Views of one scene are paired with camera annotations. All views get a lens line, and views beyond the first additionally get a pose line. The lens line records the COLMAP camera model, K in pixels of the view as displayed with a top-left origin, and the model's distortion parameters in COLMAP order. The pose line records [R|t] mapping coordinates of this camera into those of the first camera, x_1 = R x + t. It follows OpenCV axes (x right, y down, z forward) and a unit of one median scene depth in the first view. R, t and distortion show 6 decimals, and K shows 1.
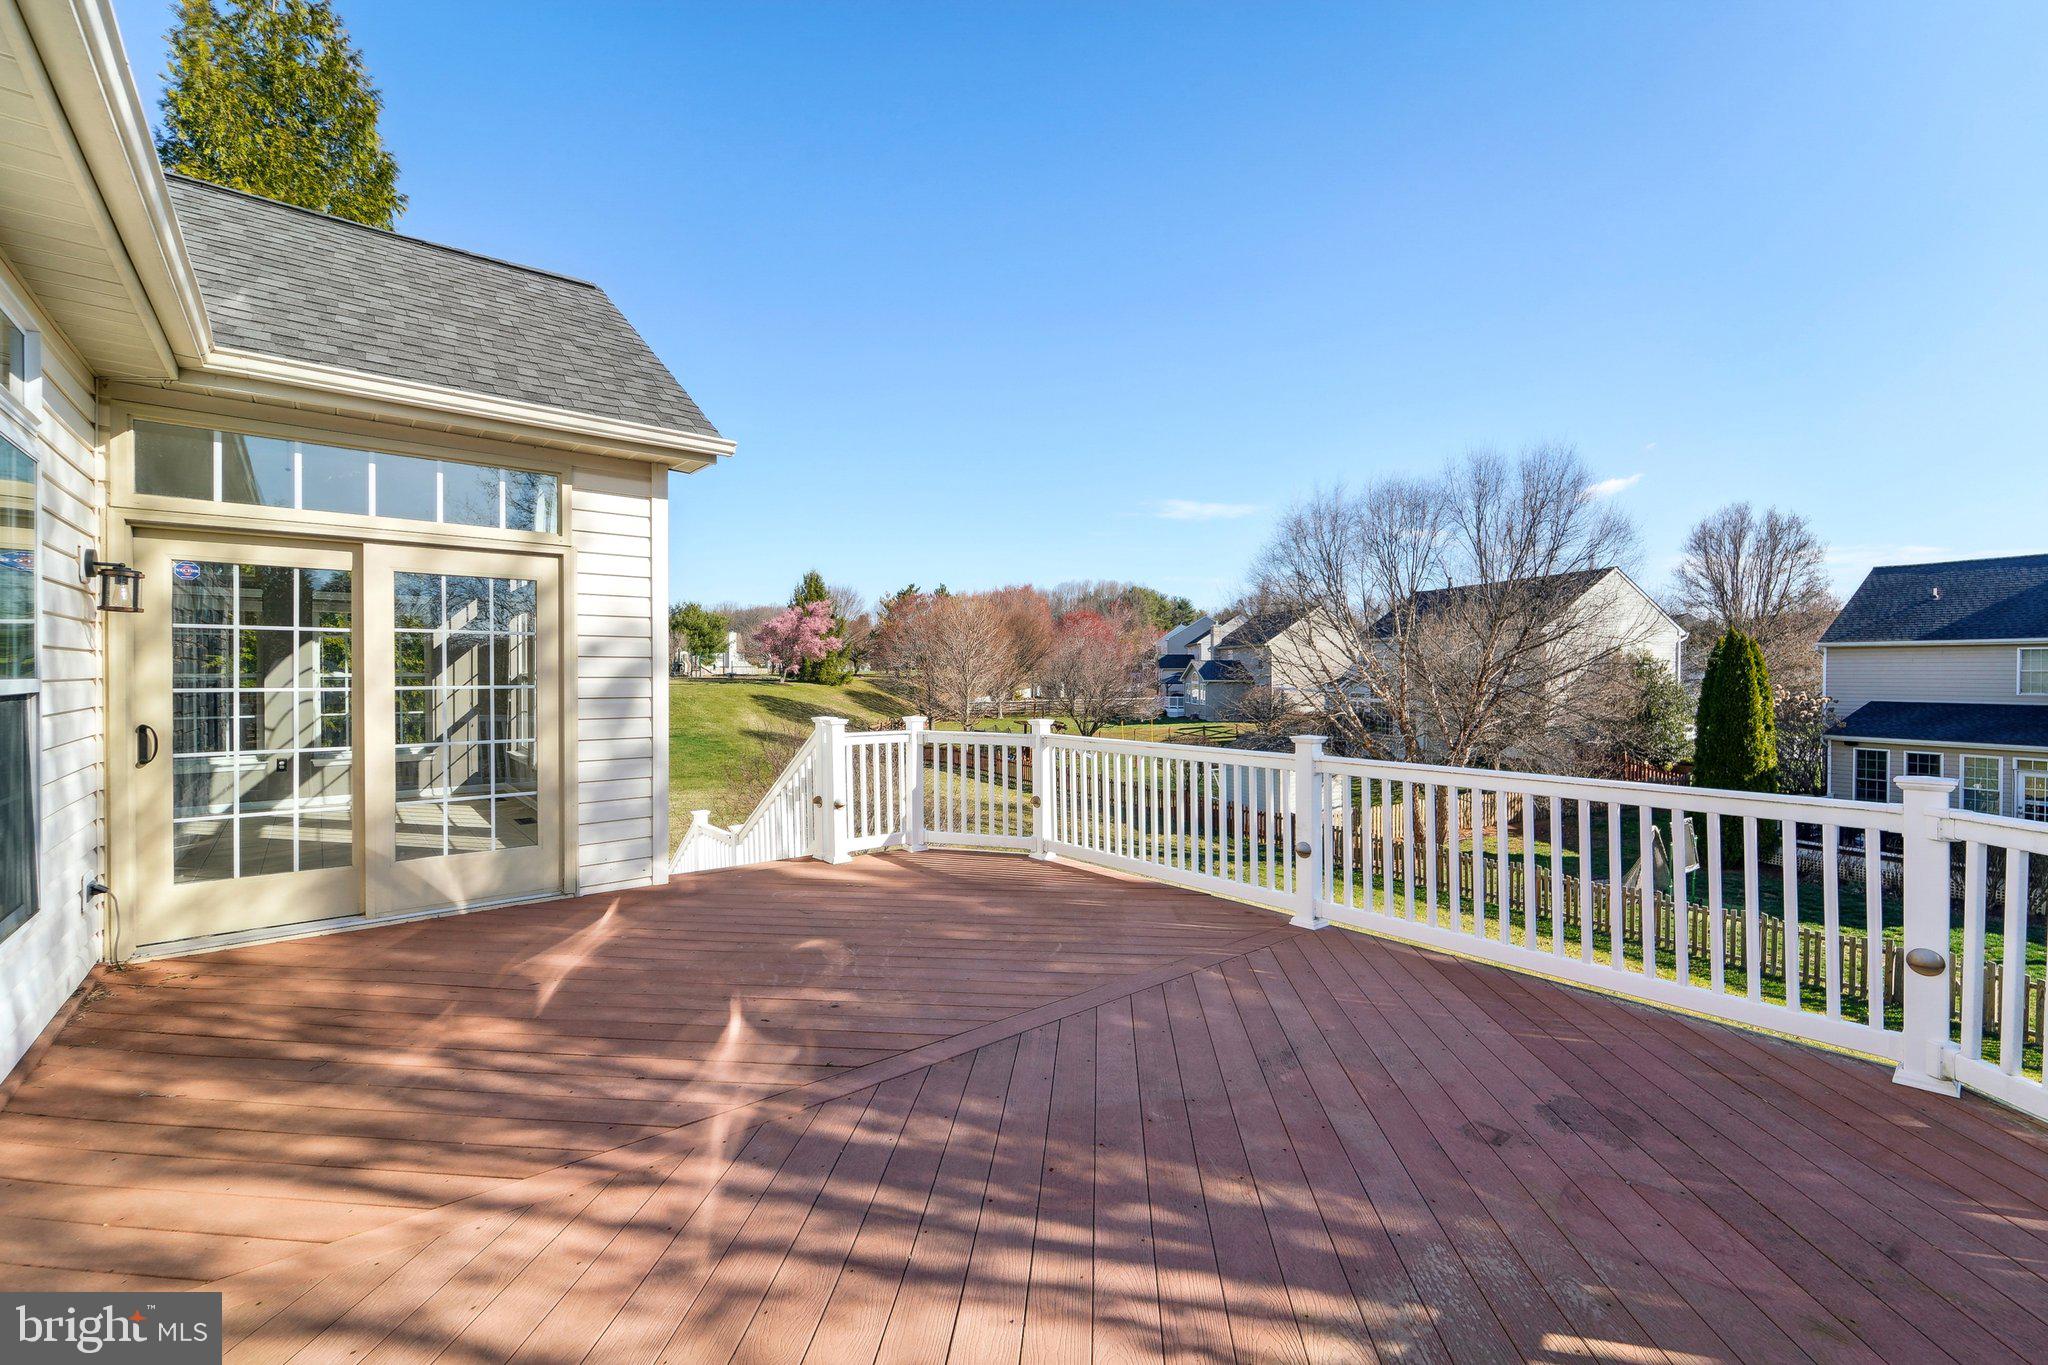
lens RADIAL K [[838.8, 0, 1024.0], [0, 838.8, 682.5], [0, 0, 1]] dist [-0.003213, -0.000852]
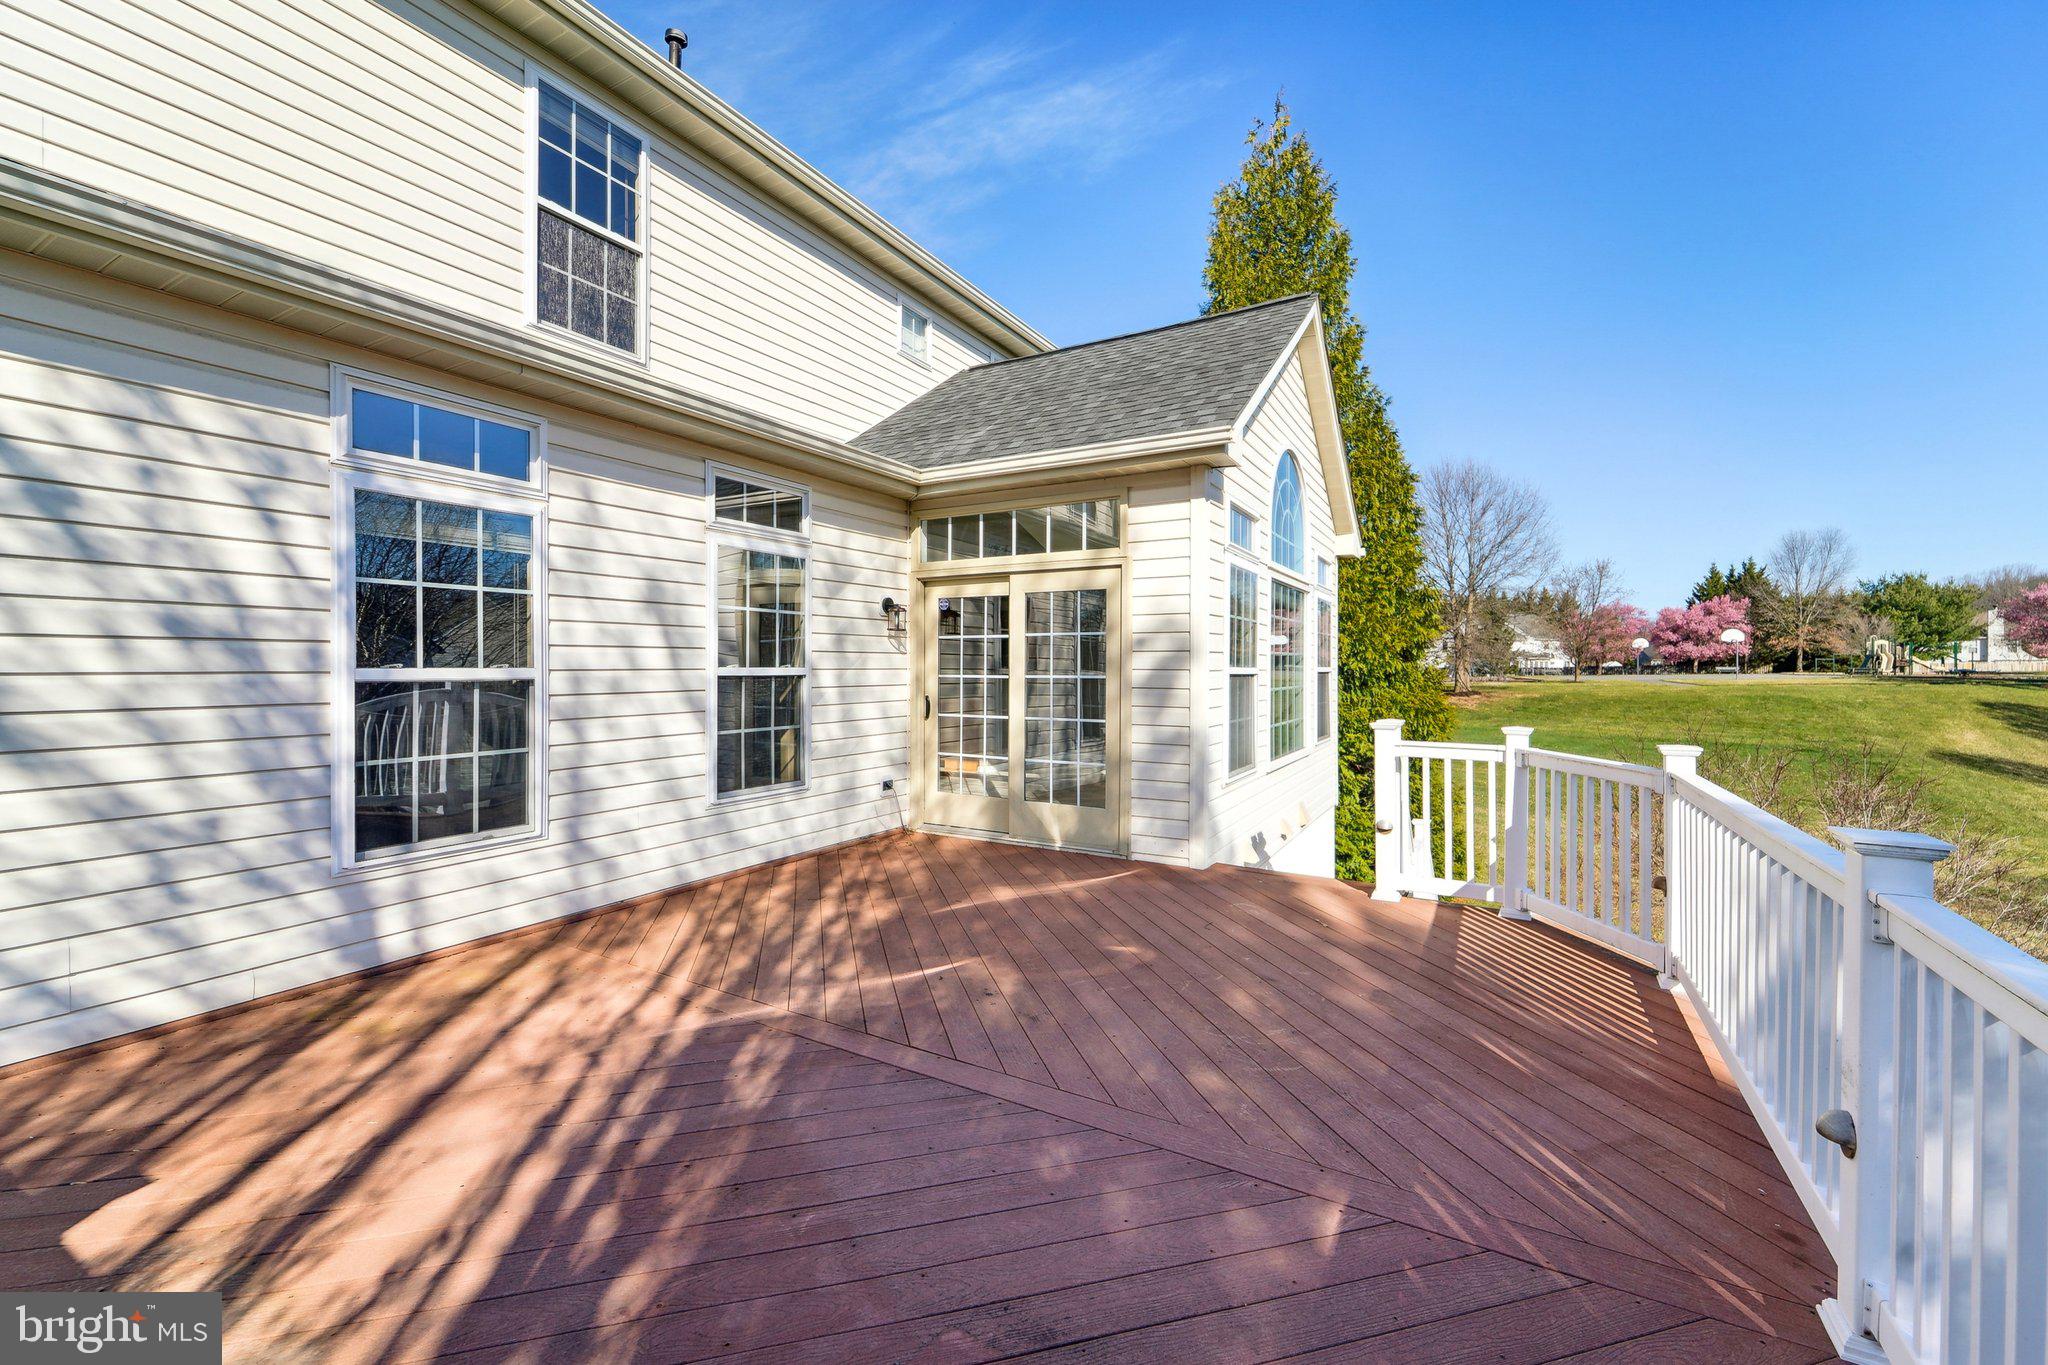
lens RADIAL K [[835.6, 0, 1023.4], [0, 835.6, 664.0], [0, 0, 1]] dist [-0.016584, -0.000046]
pose [[0.342636, -0.003742, -0.939461, 0.539984], [-0.012923, 0.999879, -0.008696, -0.001343], [0.939379, 0.015121, 0.342546, 0.509216]]
